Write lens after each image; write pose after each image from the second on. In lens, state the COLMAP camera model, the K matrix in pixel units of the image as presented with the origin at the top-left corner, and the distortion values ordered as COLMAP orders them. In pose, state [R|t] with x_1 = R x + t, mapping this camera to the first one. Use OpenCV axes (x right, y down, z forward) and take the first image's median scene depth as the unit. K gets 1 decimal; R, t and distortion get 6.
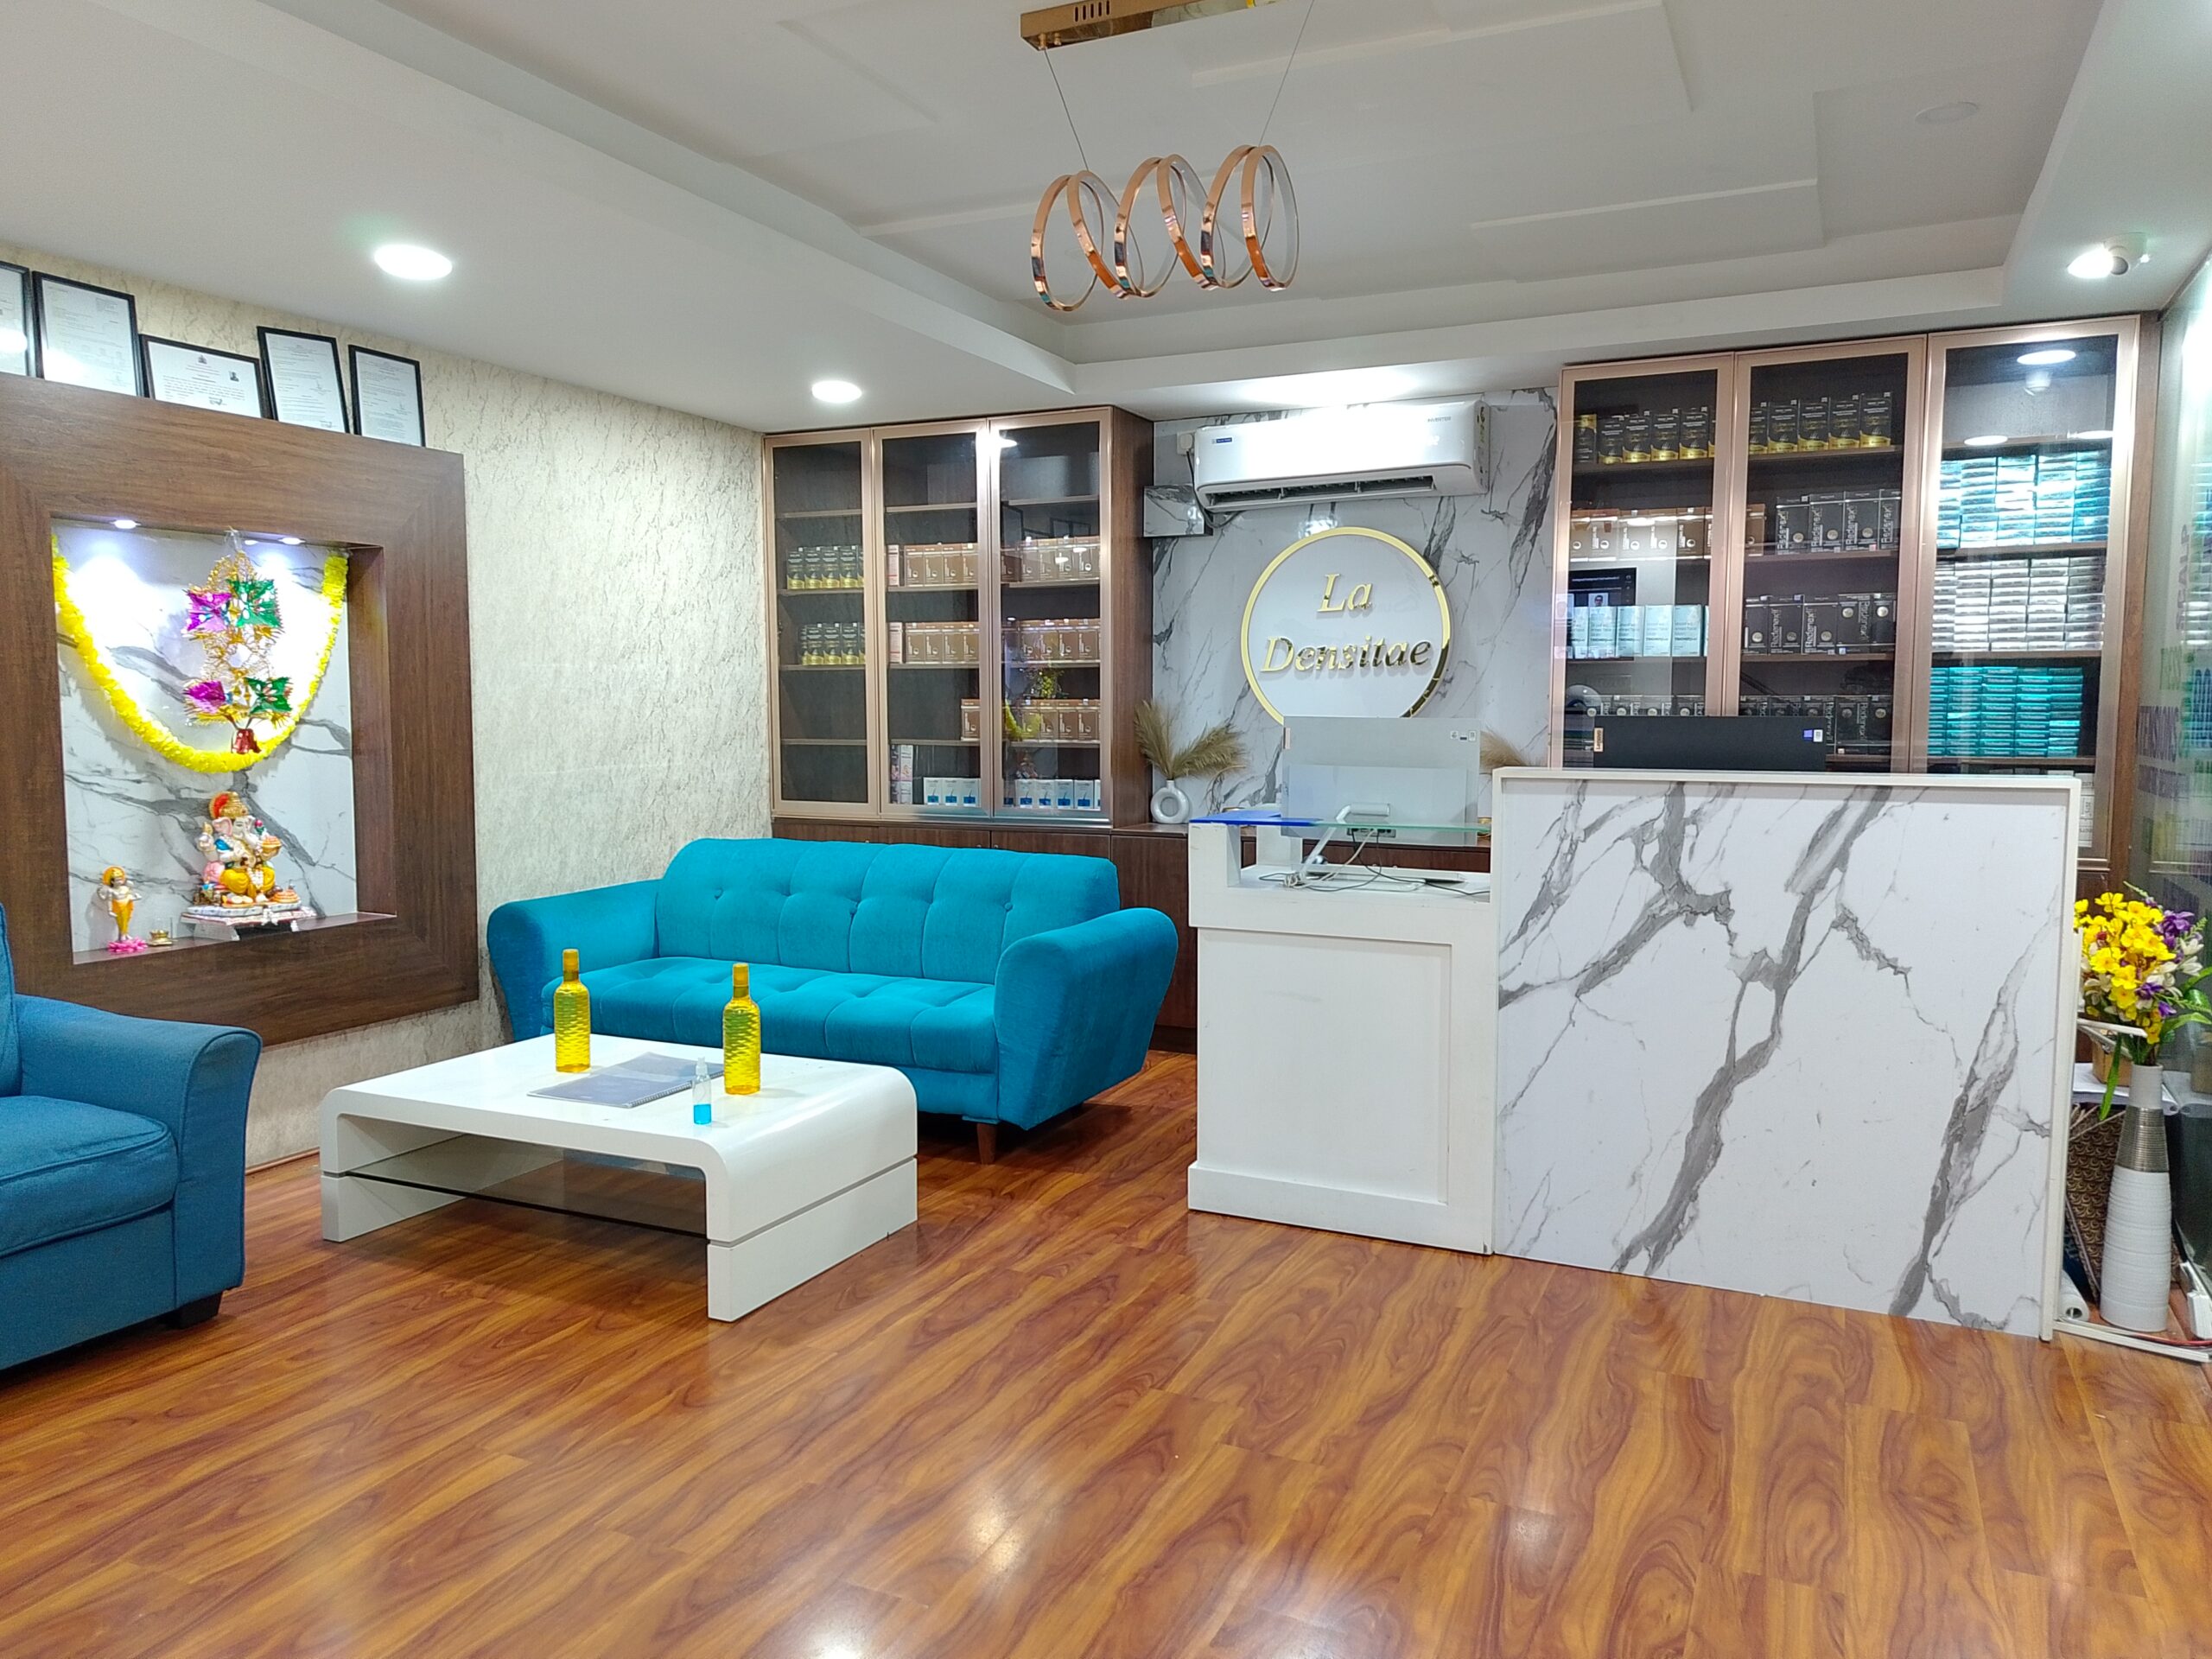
lens RADIAL K [[1546.6, 0, 1106.0], [0, 1546.6, 829.5], [0, 0, 1]] dist [0.089494, -0.170469]
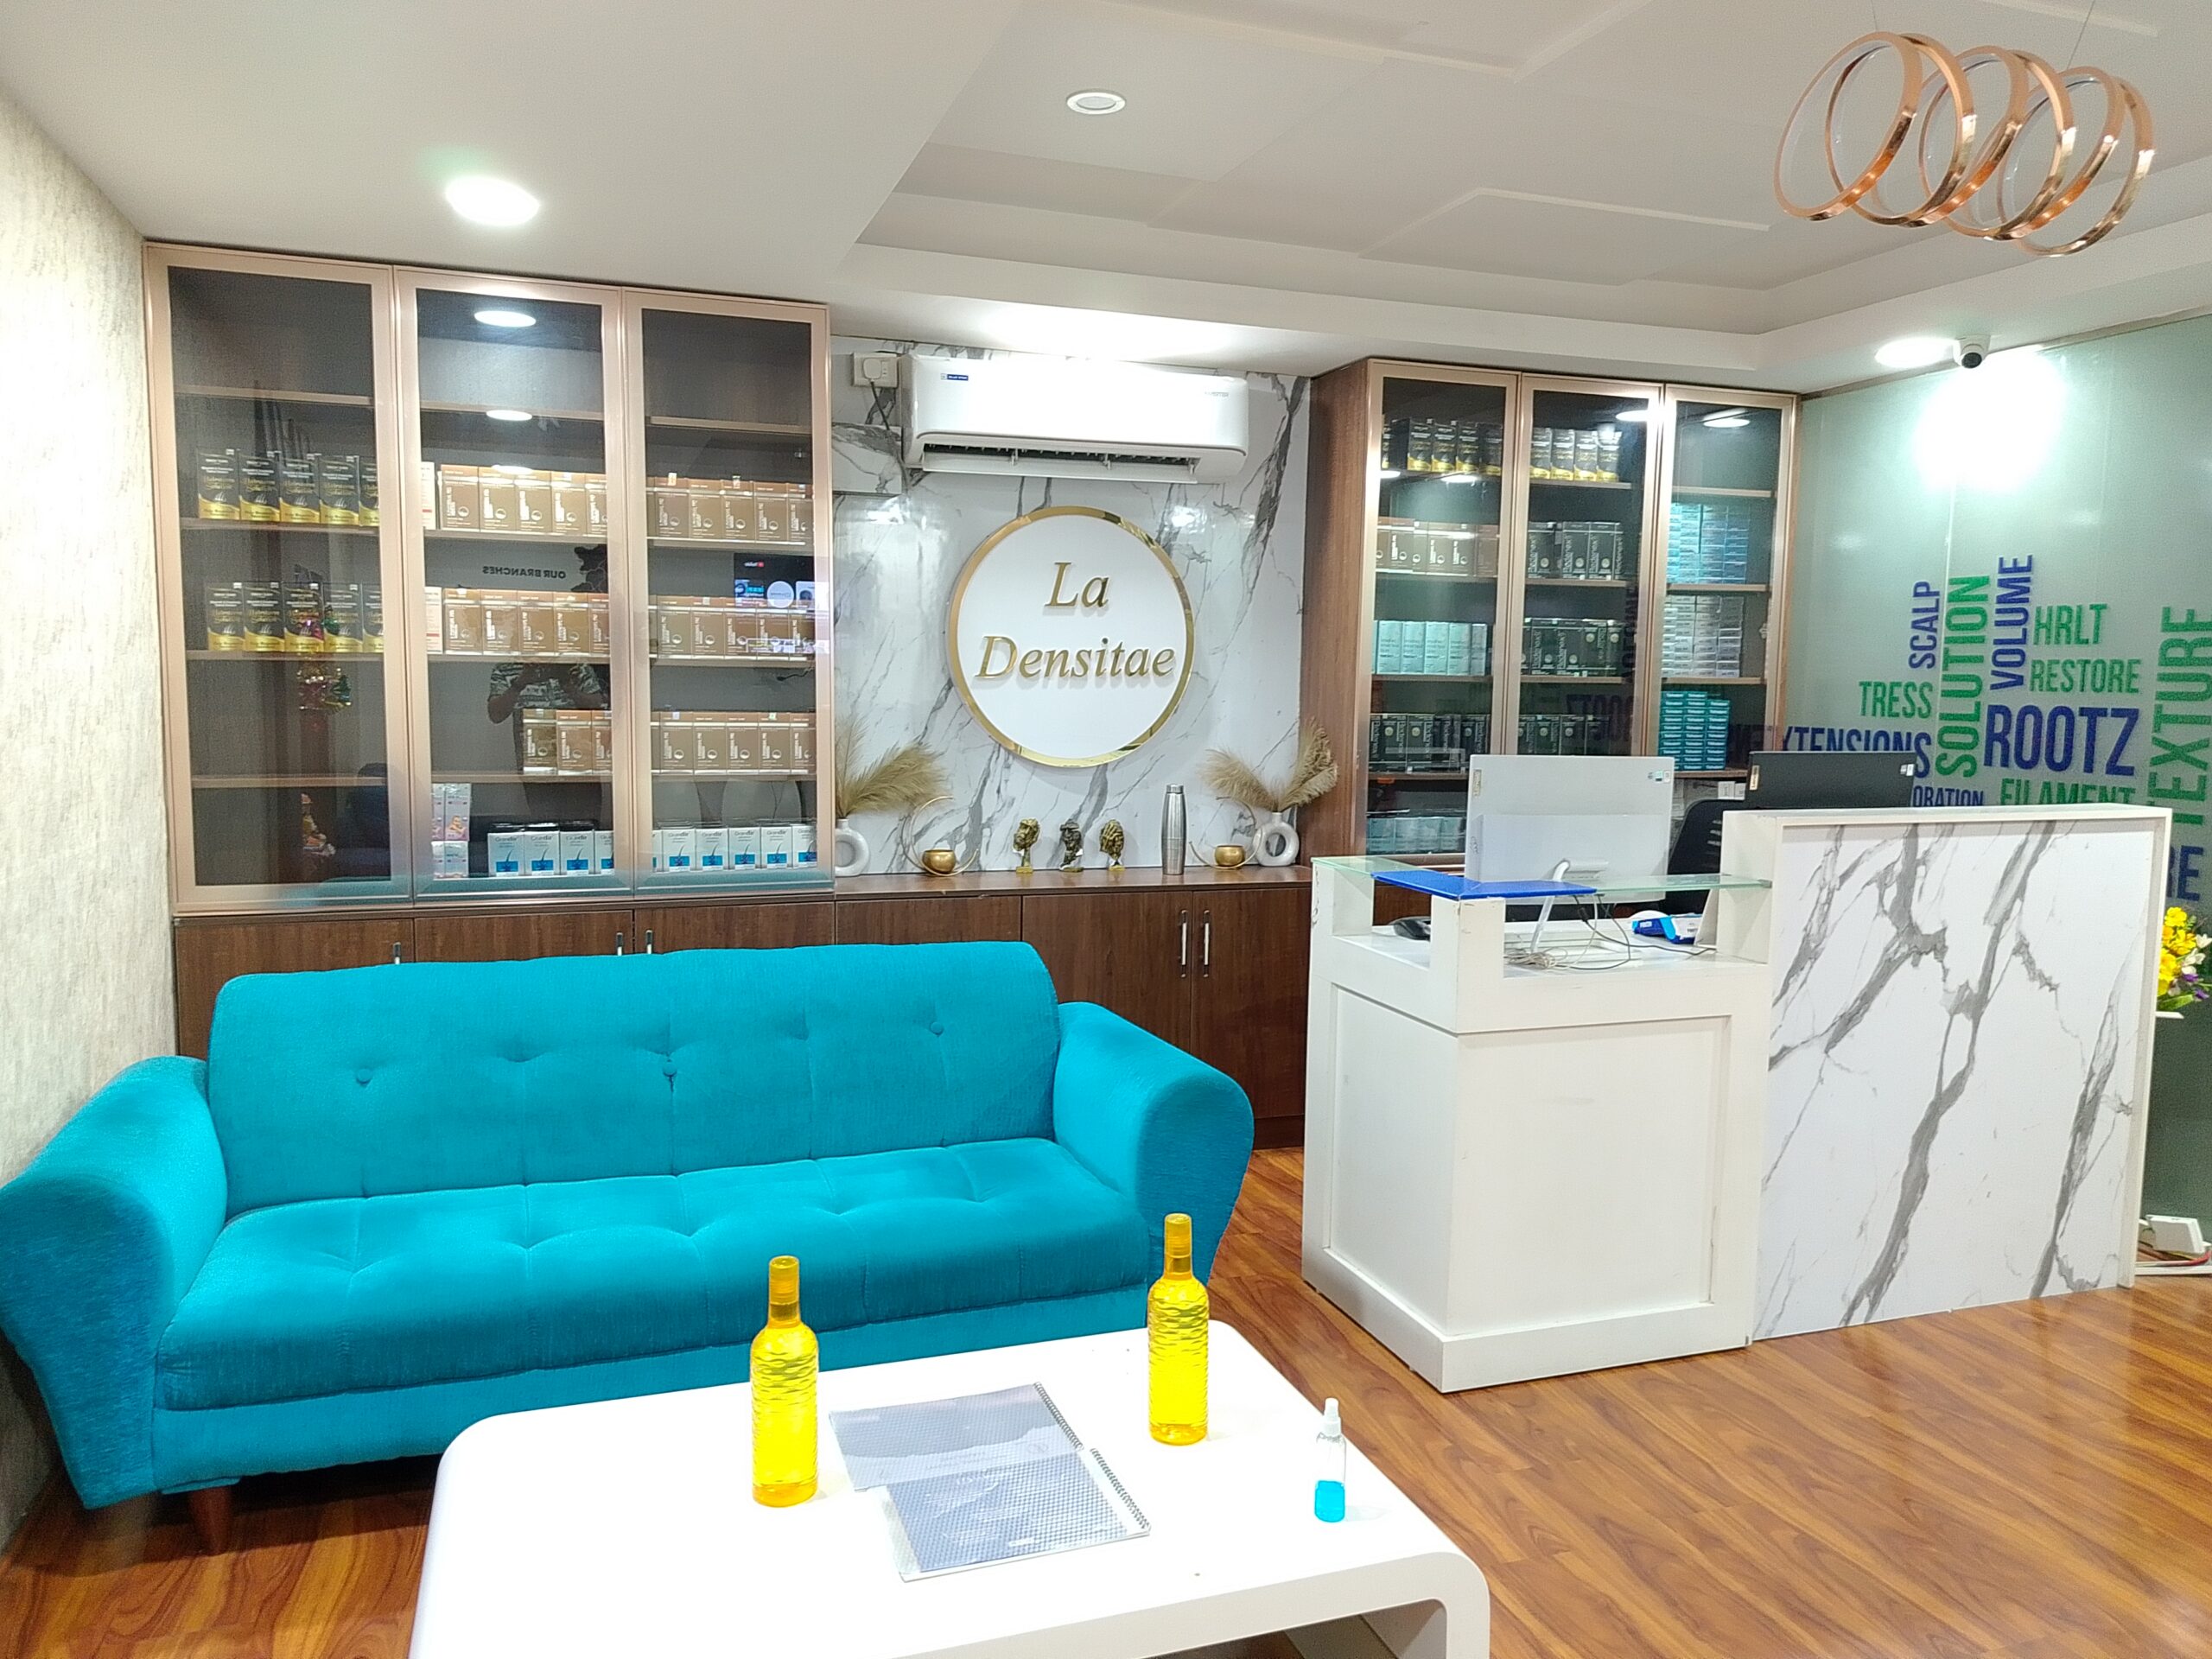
lens RADIAL K [[1567.4, 0, 1106.0], [0, 1567.4, 829.5], [0, 0, 1]] dist [0.114637, -0.166312]
pose [[0.708053, -0.057761, 0.703793, -0.692380], [0.043660, 0.998323, 0.038009, -0.085410], [-0.704808, 0.003815, 0.709388, 0.627929]]
